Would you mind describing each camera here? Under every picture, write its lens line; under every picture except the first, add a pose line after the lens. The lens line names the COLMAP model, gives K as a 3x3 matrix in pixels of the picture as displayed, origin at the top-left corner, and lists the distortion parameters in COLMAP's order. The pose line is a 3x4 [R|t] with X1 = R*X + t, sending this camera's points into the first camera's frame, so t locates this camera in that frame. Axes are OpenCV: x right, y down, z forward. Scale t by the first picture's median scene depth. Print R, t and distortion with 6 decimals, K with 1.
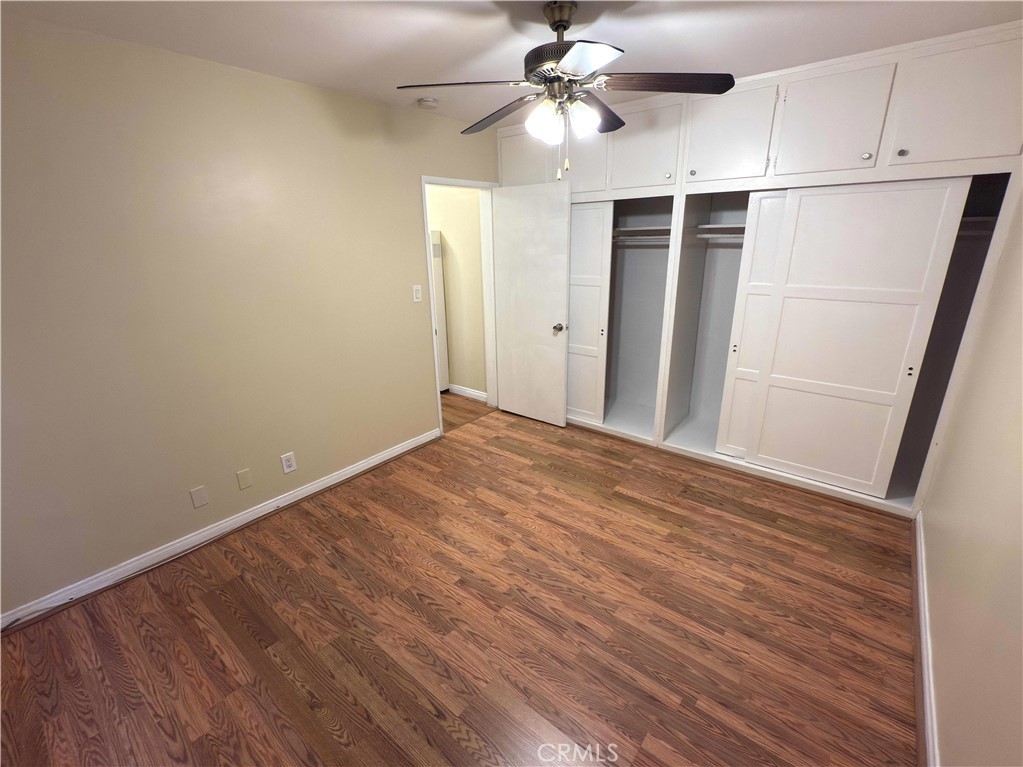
lens RADIAL K [[450.1, 0, 513.8], [0, 450.1, 384.4], [0, 0, 1]] dist [-0.000190, -0.000178]
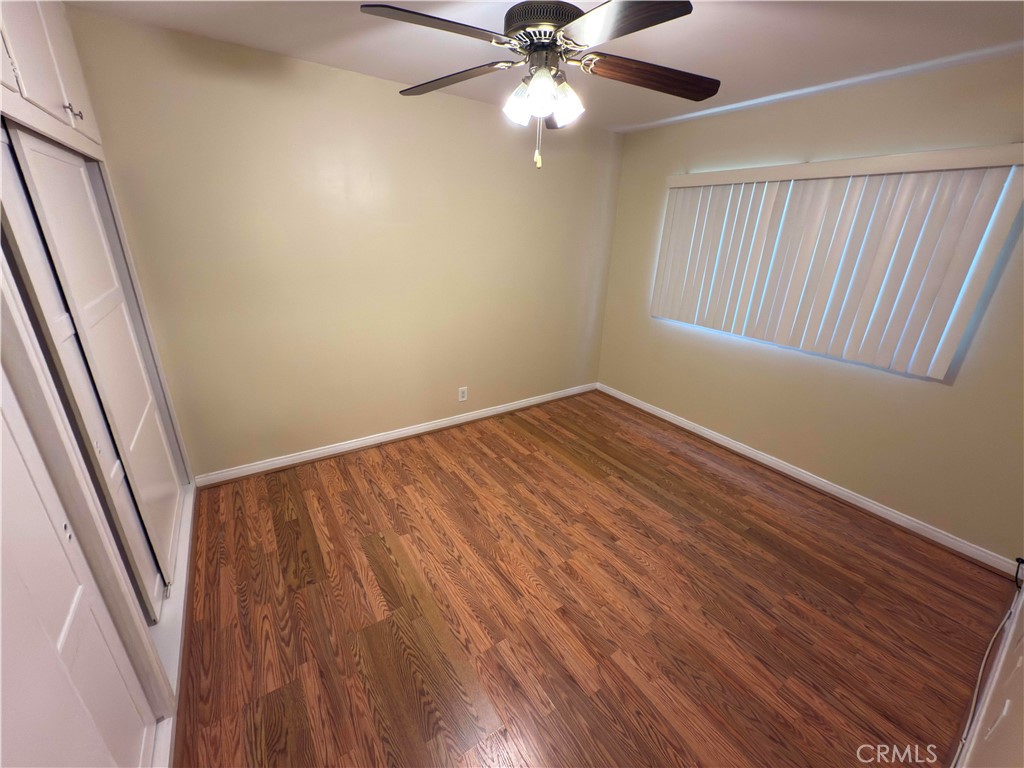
lens RADIAL K [[411.4, 0, 510.1], [0, 411.4, 383.1], [0, 0, 1]] dist [0.000603, 0.000485]
pose [[-0.955608, -0.119272, 0.269419, -0.095196], [0.072966, 0.790121, 0.608593, -0.519970], [-0.285462, 0.601235, -0.746343, 1.565763]]
